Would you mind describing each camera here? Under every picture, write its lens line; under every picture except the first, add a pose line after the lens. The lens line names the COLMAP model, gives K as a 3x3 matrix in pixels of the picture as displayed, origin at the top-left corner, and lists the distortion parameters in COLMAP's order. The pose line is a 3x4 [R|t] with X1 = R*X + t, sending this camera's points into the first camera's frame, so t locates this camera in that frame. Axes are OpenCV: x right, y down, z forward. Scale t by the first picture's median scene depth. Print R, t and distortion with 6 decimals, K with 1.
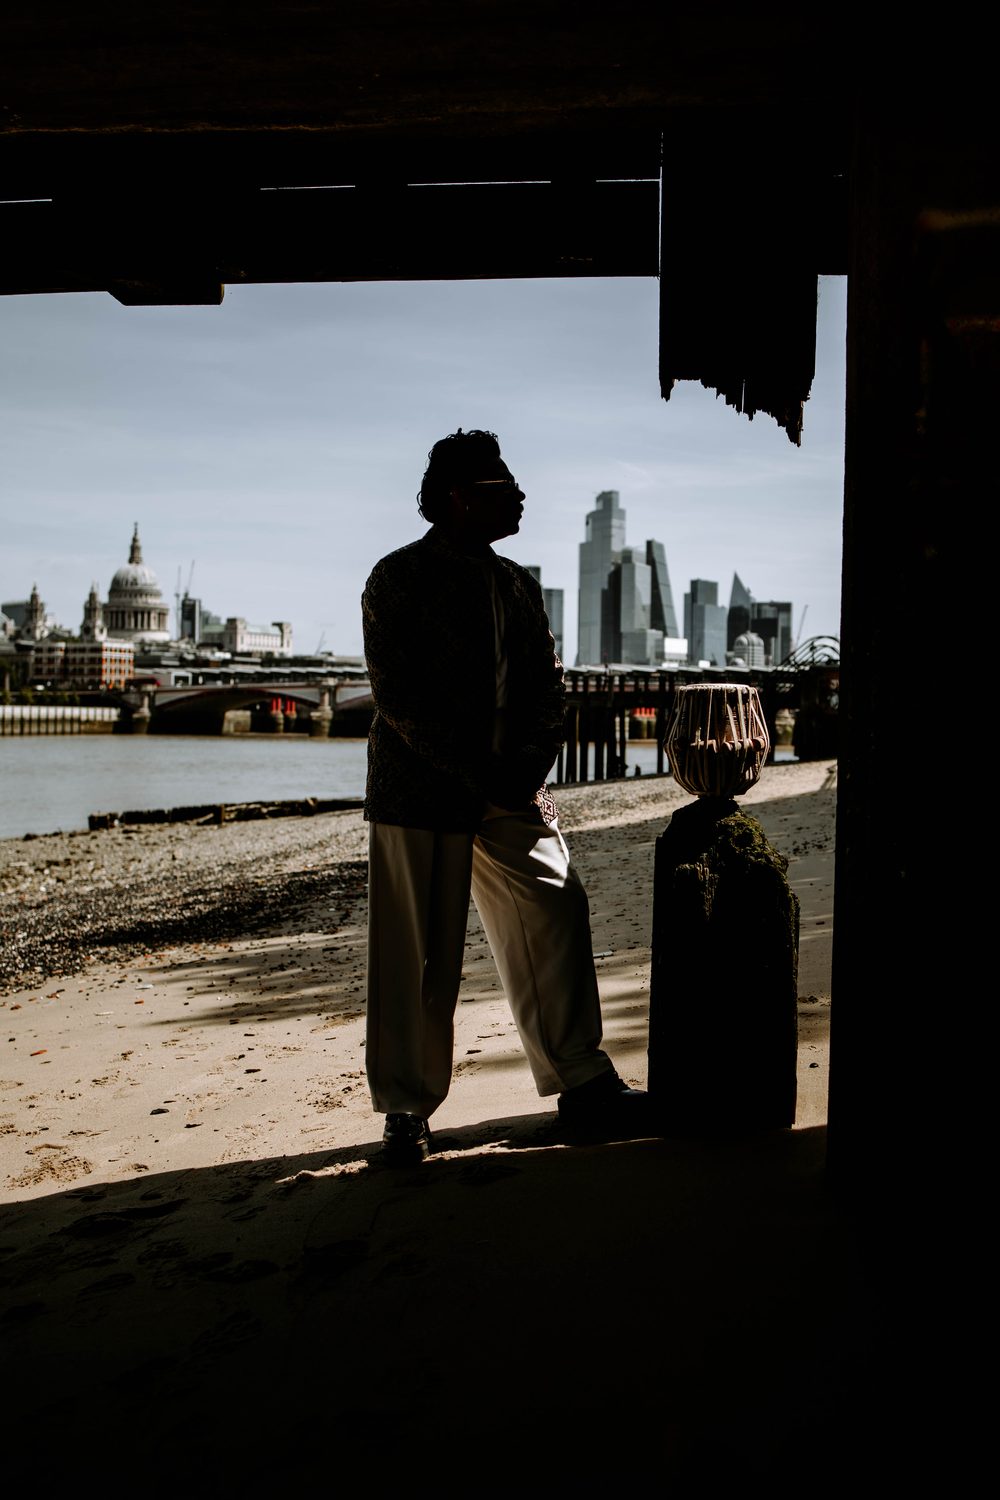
lens RADIAL K [[1702.0, 0, 506.5], [0, 1702.0, 785.9], [0, 0, 1]] dist [-0.101965, 0.050302]
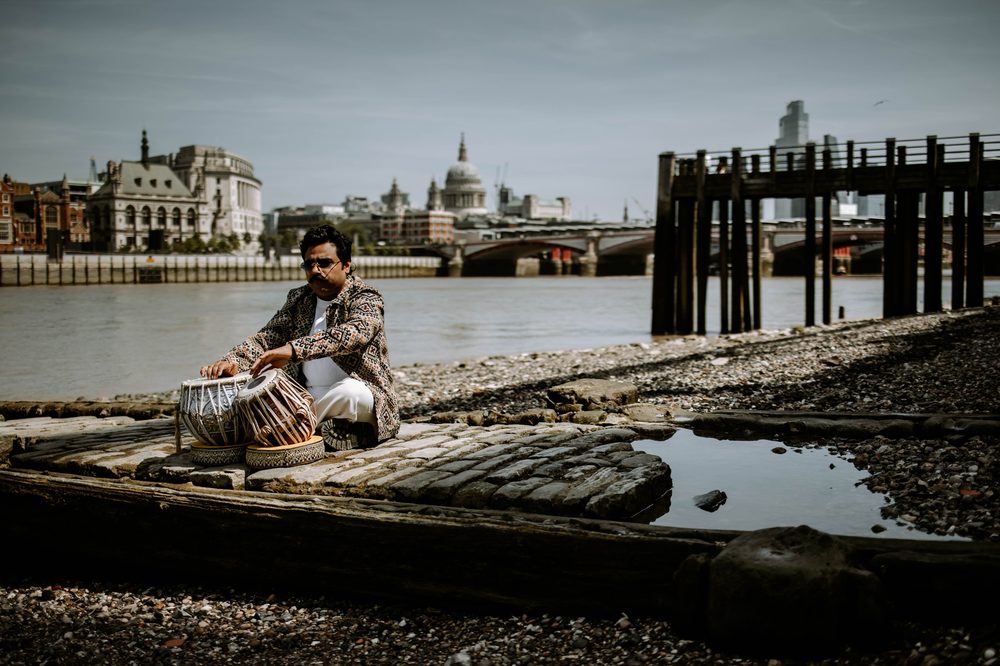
lens RADIAL K [[1082.8, 0, 500.0], [0, 1082.8, 333.0], [0, 0, 1]] dist [-0.068246, 0.033455]
pose [[0.980059, -0.007223, -0.198575, -0.008453], [0.010823, 0.999796, 0.017050, 0.000166], [0.198411, -0.018859, 0.979937, 0.144257]]
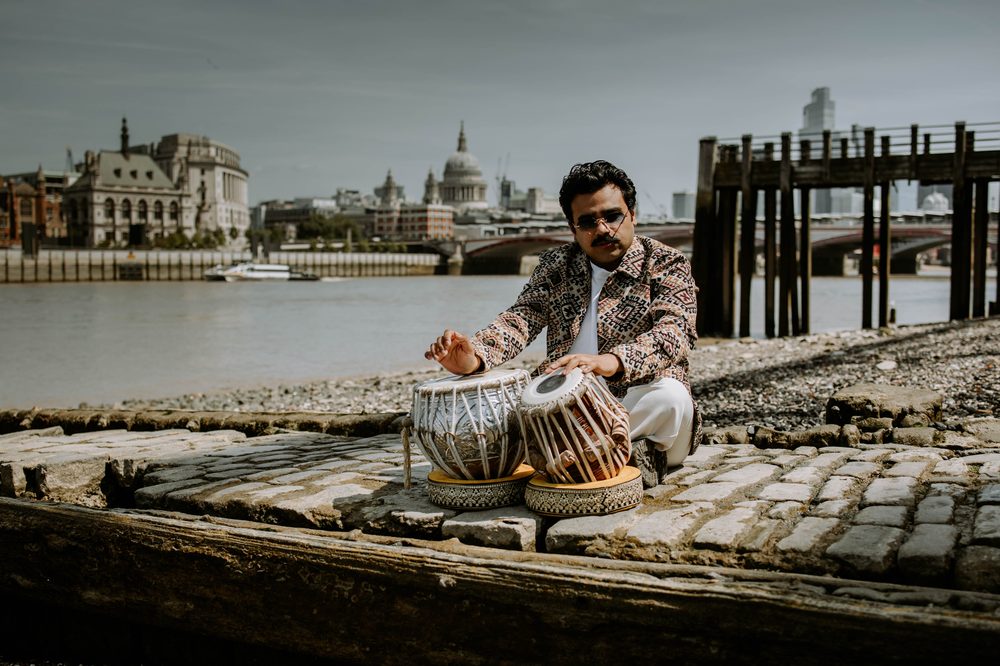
lens RADIAL K [[1159.4, 0, 470.1], [0, 1159.4, 335.1], [0, 0, 1]] dist [-0.071748, -0.007182]
pose [[0.974748, -0.002391, -0.223294, -0.011268], [0.006082, 0.999856, 0.015844, 0.000335], [0.223224, -0.016802, 0.974622, 0.146427]]
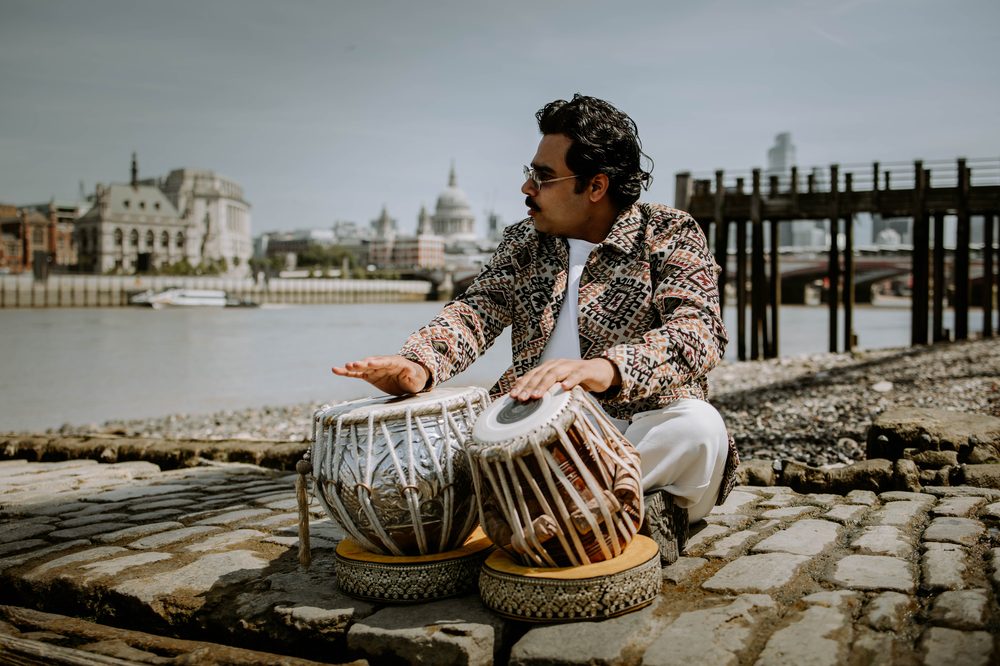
lens RADIAL K [[1082.8, 0, 500.0], [0, 1082.8, 333.0], [0, 0, 1]] dist [-0.068246, 0.033455]
pose [[0.982447, -0.003866, -0.186503, -0.011619], [0.002463, 0.999967, -0.007757, 0.000469], [0.186527, 0.007162, 0.982424, 0.149020]]
